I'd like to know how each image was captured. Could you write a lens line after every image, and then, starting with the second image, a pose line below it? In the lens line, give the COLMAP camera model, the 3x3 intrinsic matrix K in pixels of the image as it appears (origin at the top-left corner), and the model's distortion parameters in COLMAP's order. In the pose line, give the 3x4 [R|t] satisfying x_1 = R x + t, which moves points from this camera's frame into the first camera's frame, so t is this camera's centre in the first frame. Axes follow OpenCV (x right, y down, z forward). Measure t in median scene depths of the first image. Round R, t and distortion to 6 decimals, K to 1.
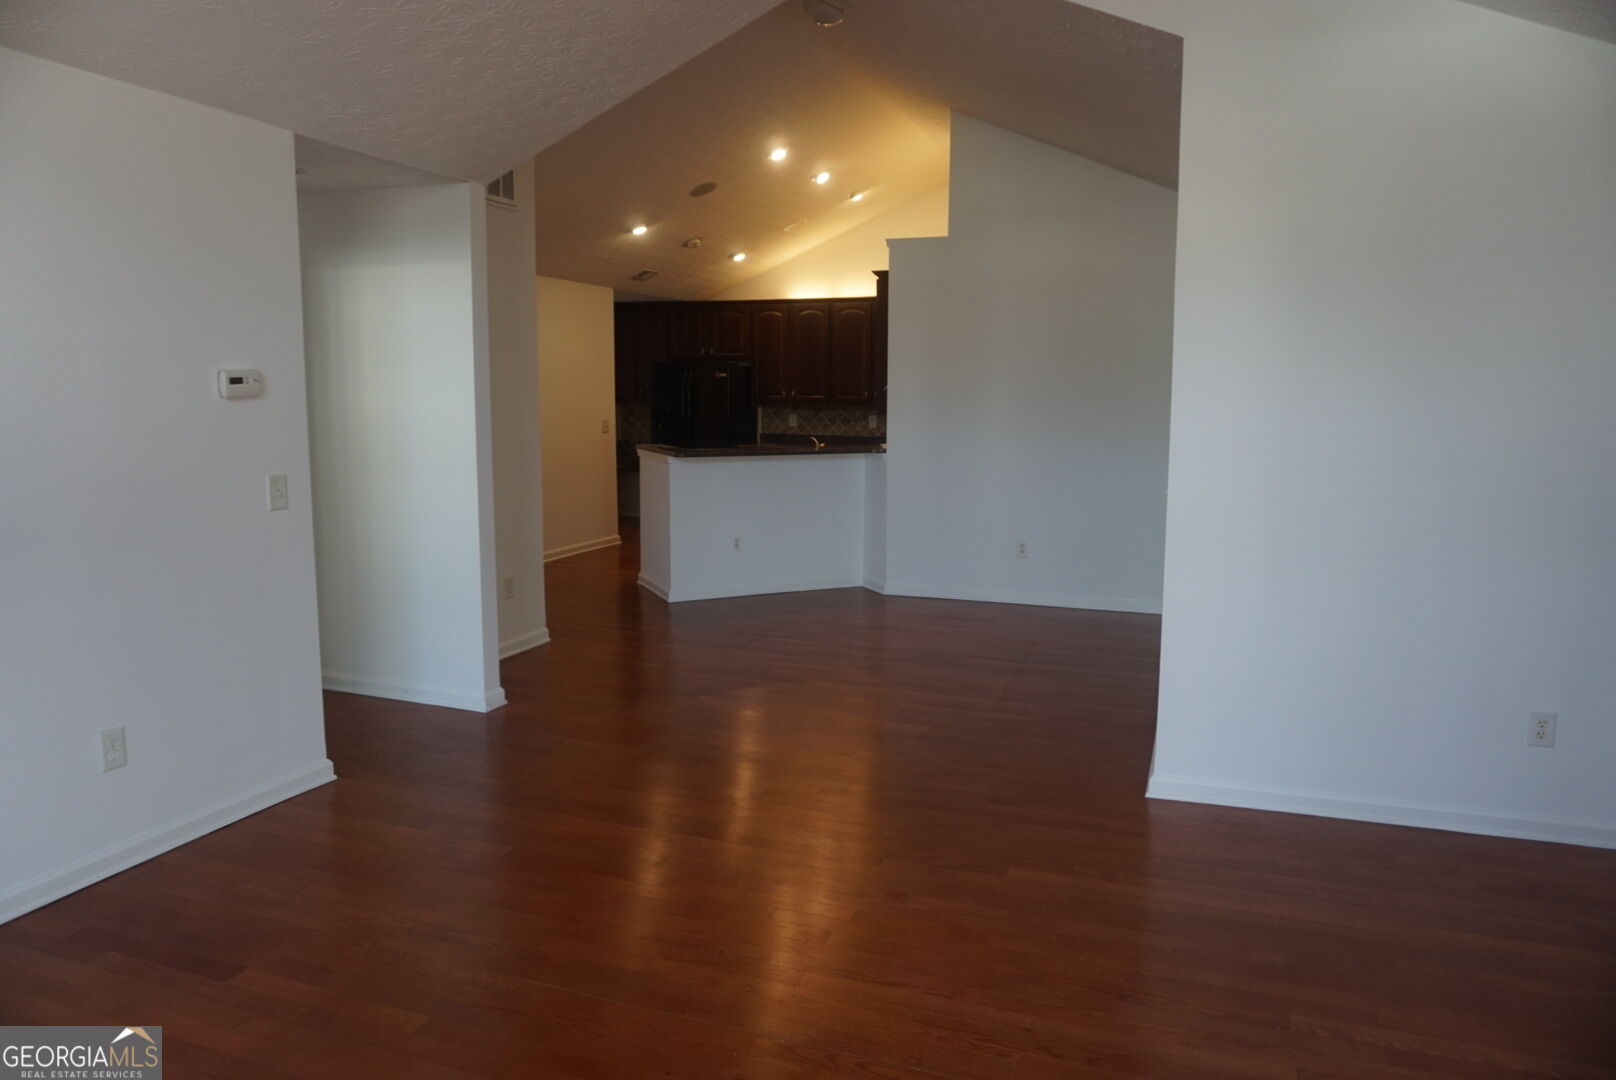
lens RADIAL K [[1080.5, 0, 806.1], [0, 1080.5, 533.5], [0, 0, 1]] dist [-0.032921, 0.000110]
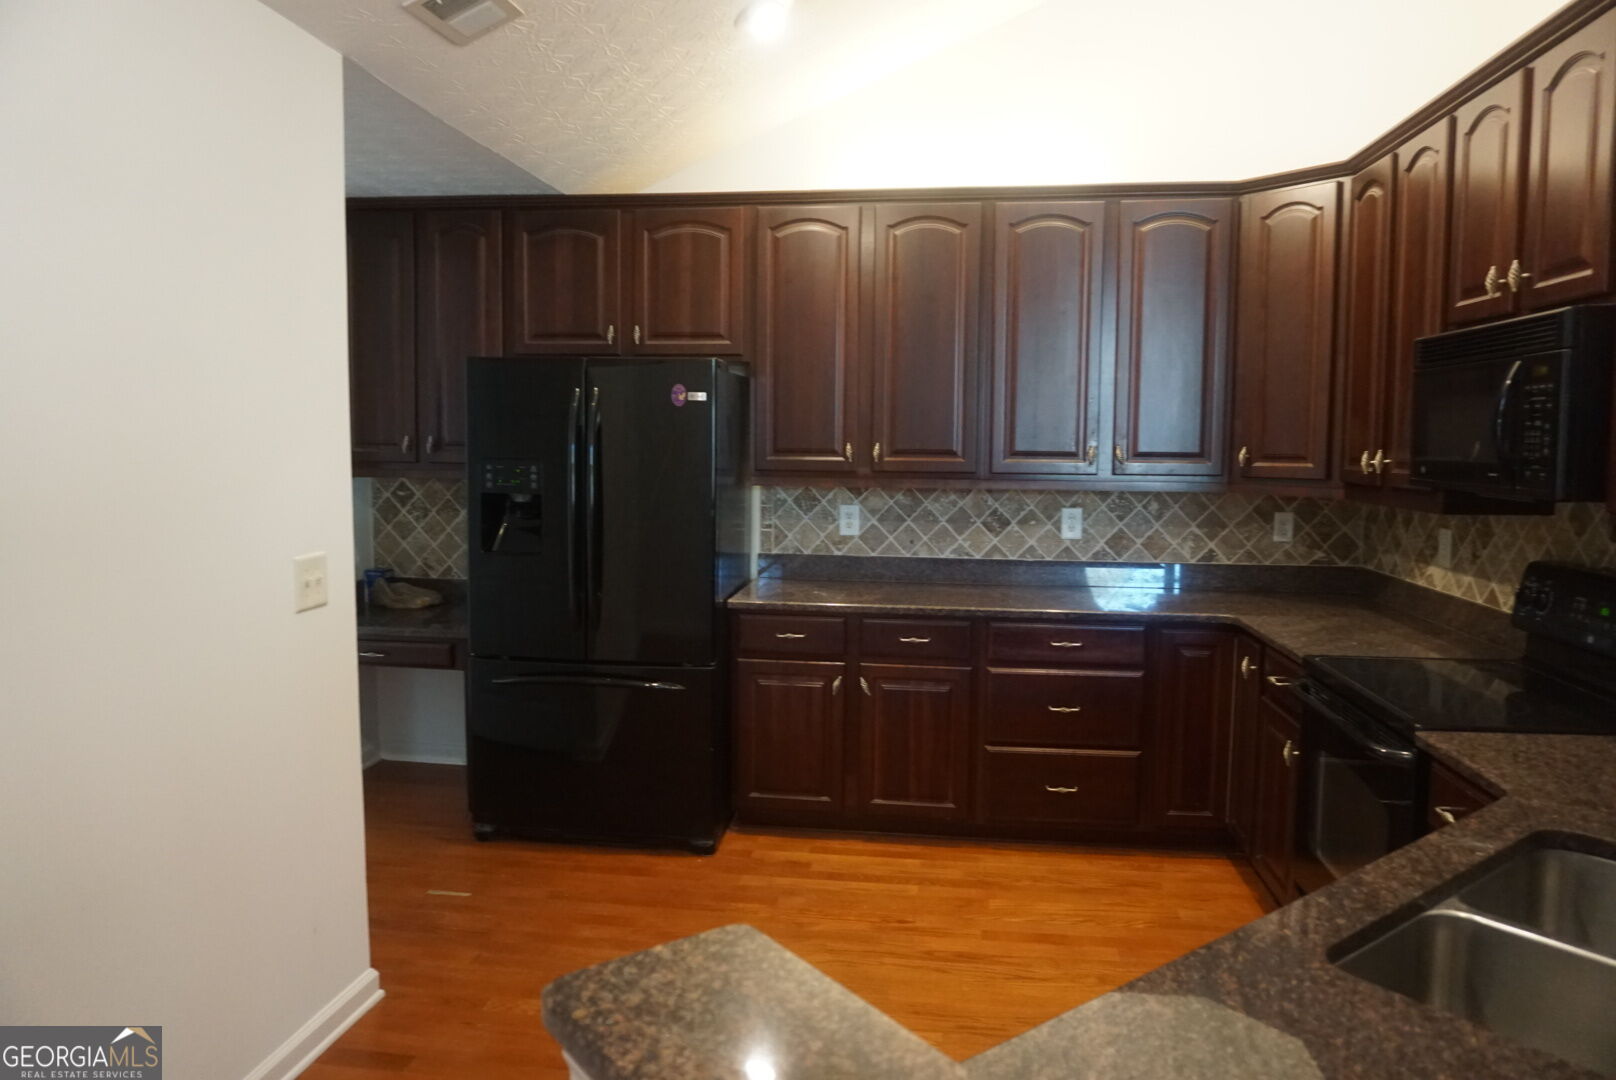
lens RADIAL K [[1080.5, 0, 806.1], [0, 1080.5, 533.5], [0, 0, 1]] dist [-0.032921, 0.000110]
pose [[0.976652, -0.014772, 0.214321, -0.111754], [0.024707, 0.998737, -0.043749, -0.085435], [-0.213404, 0.048023, 0.975783, 0.644239]]
